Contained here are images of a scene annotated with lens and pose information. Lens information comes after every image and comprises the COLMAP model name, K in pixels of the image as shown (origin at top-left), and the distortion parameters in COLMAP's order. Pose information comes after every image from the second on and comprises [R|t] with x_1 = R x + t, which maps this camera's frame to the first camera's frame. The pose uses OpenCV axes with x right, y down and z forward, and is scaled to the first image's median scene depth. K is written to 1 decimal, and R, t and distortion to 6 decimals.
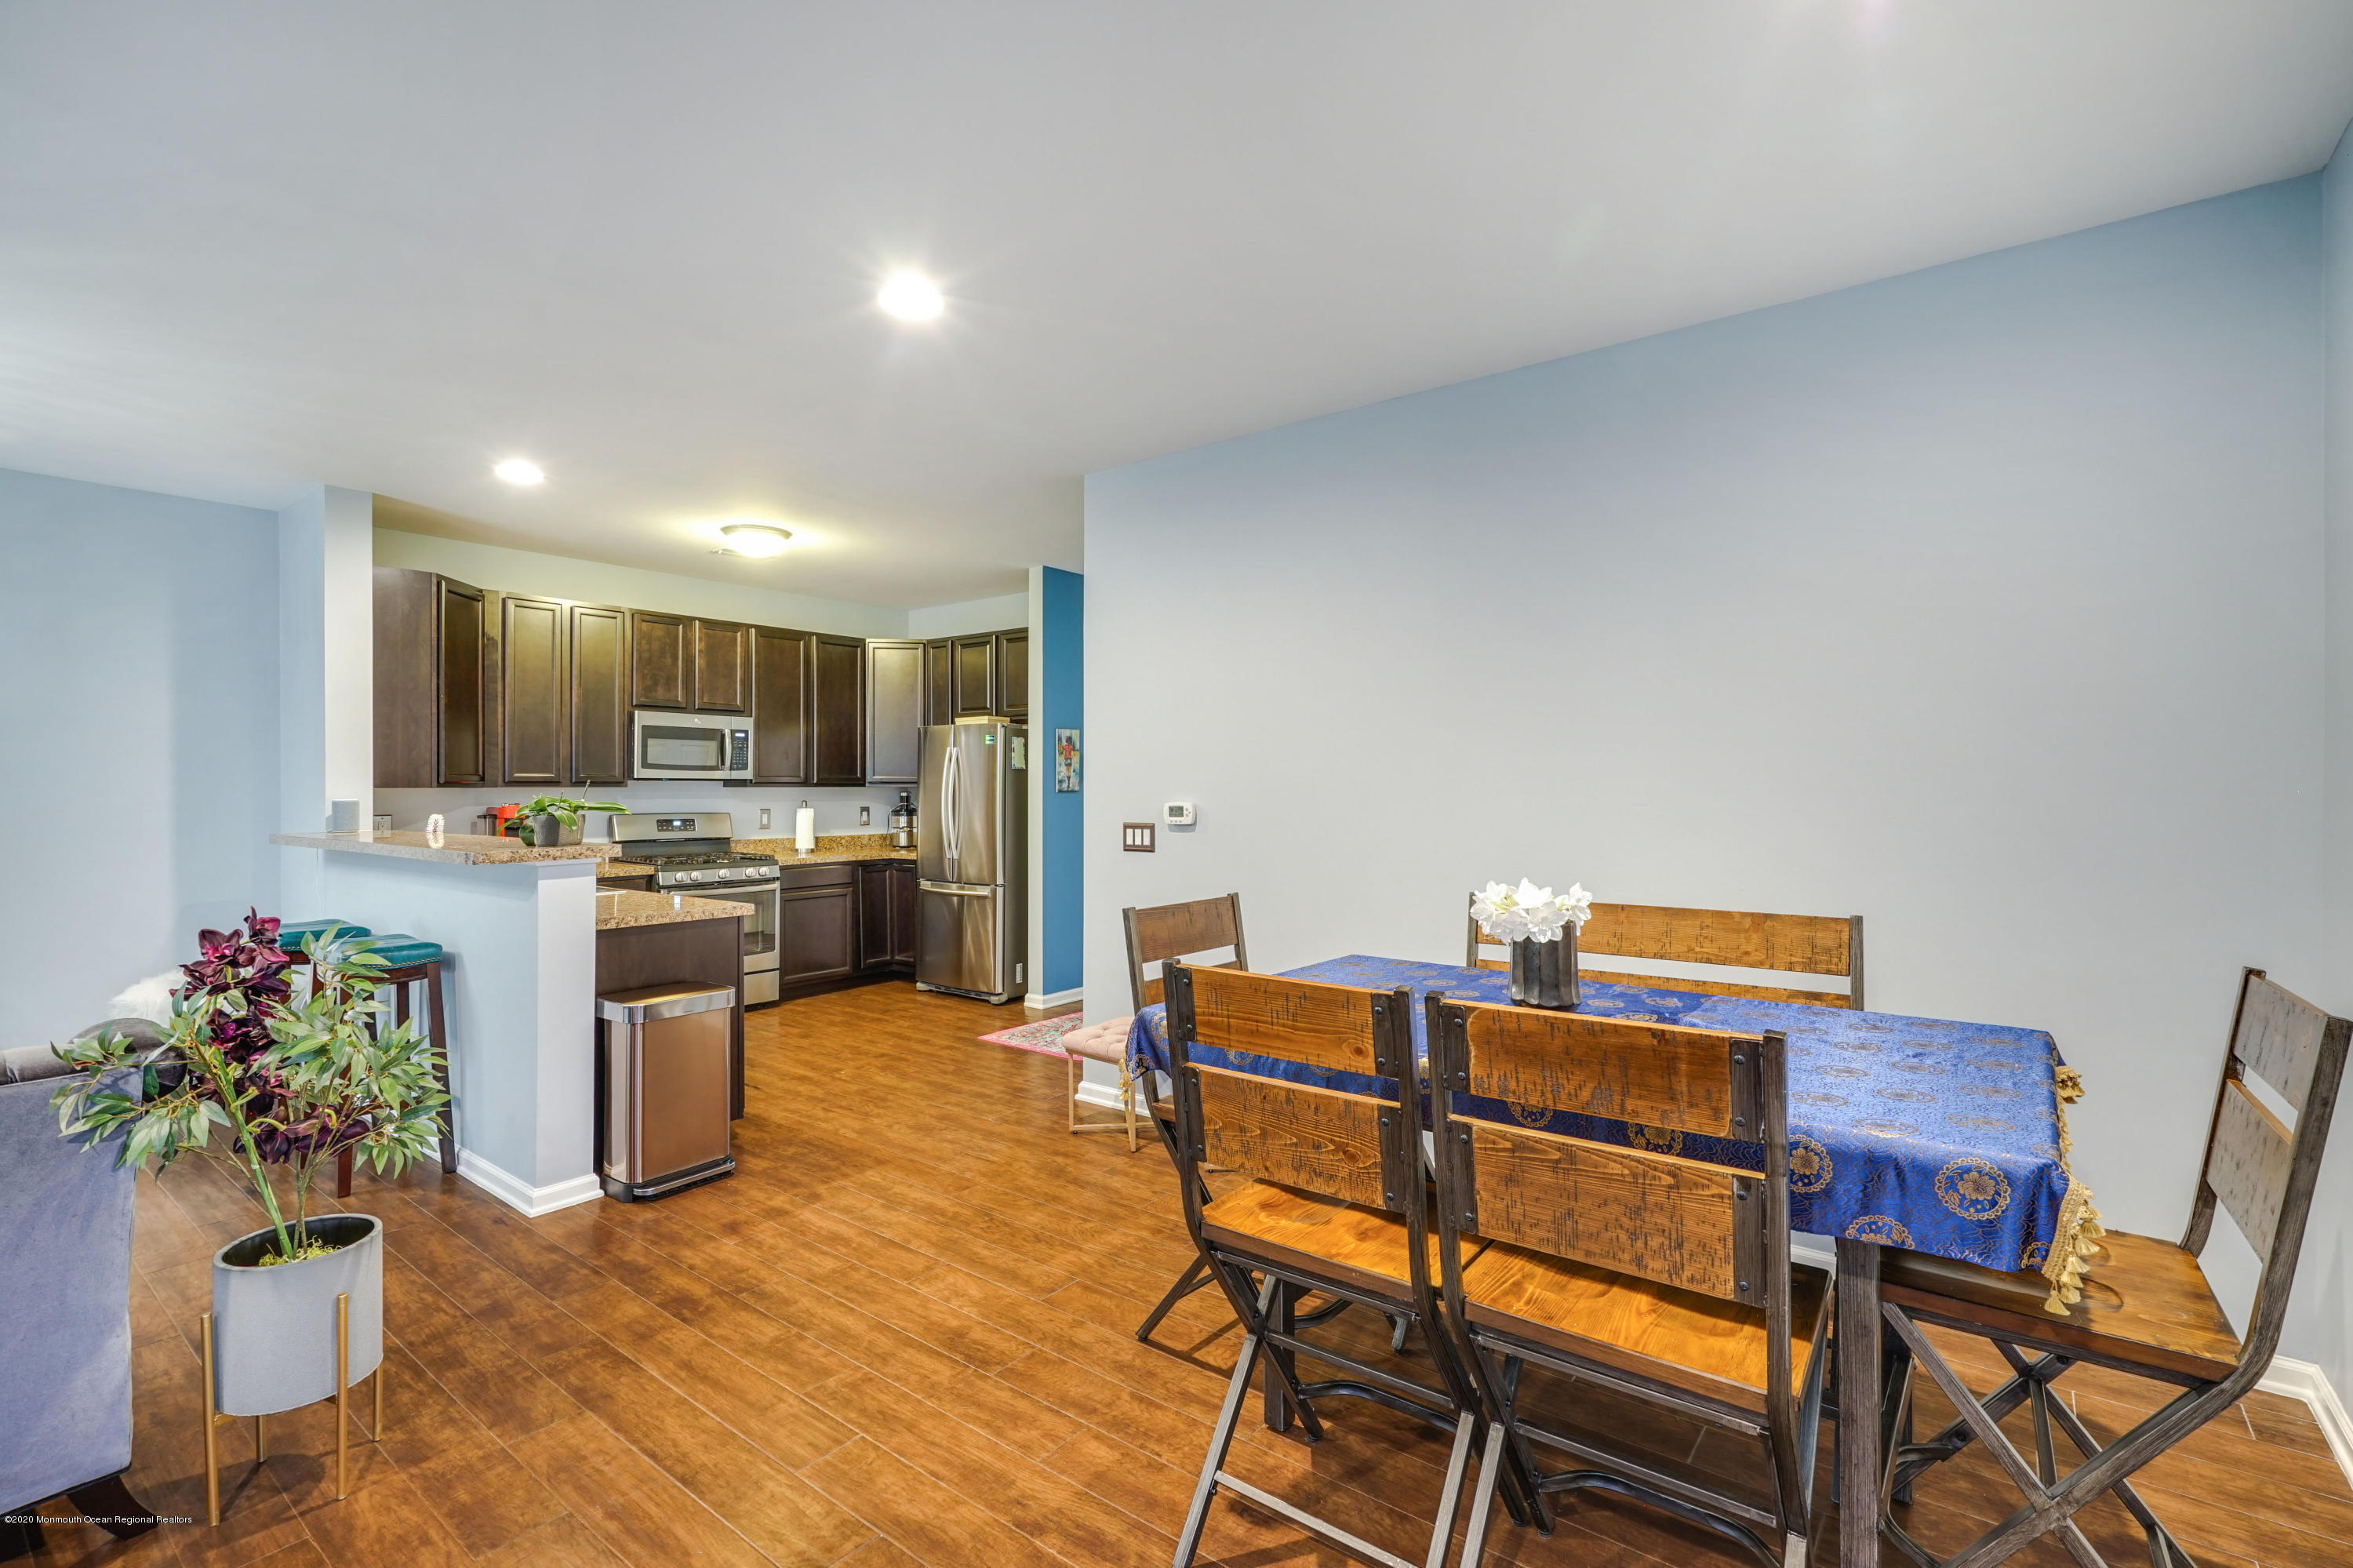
lens RADIAL K [[1061.6, 0, 1176.0], [0, 1061.6, 786.0], [0, 0, 1]] dist [-0.005658, 0.002264]
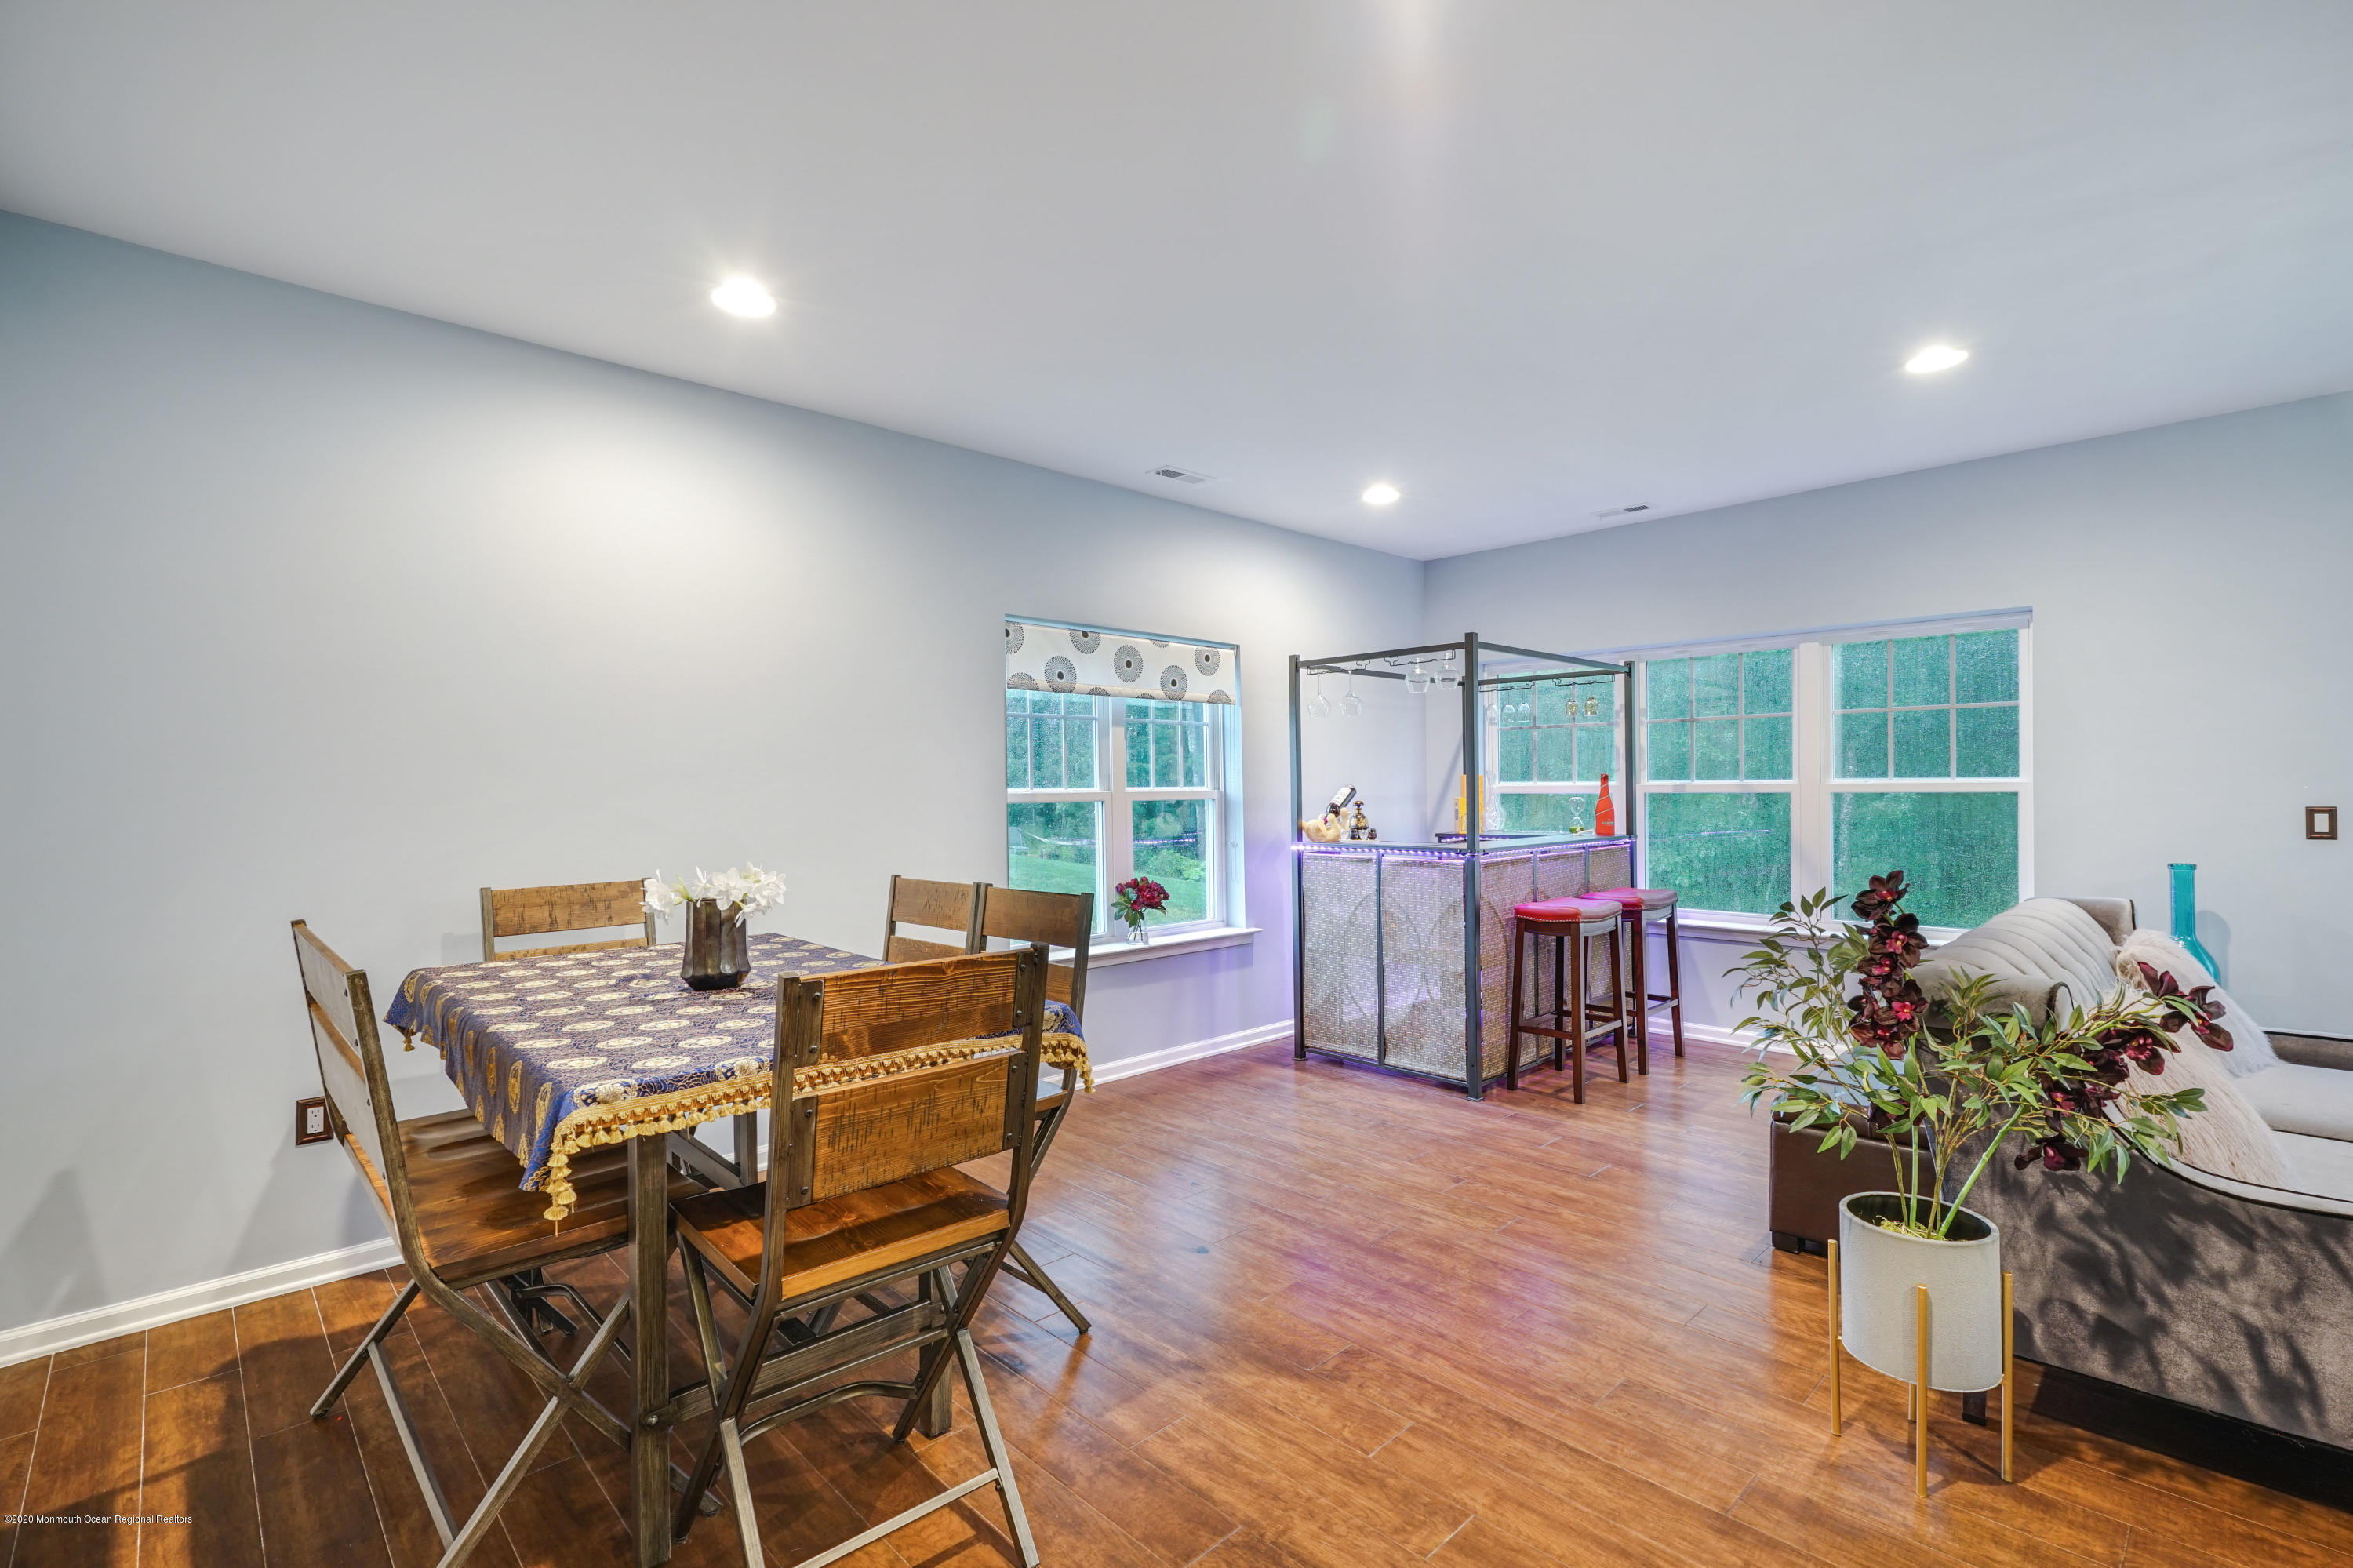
lens RADIAL K [[1061.6, 0, 1183.0], [0, 1061.6, 789.8], [0, 0, 1]] dist [-0.005658, 0.002264]
pose [[-0.989759, 0.010405, 0.142370, -0.091529], [0.011078, 0.999931, 0.003934, 0.006505], [-0.142319, 0.005470, -0.989806, 0.654315]]
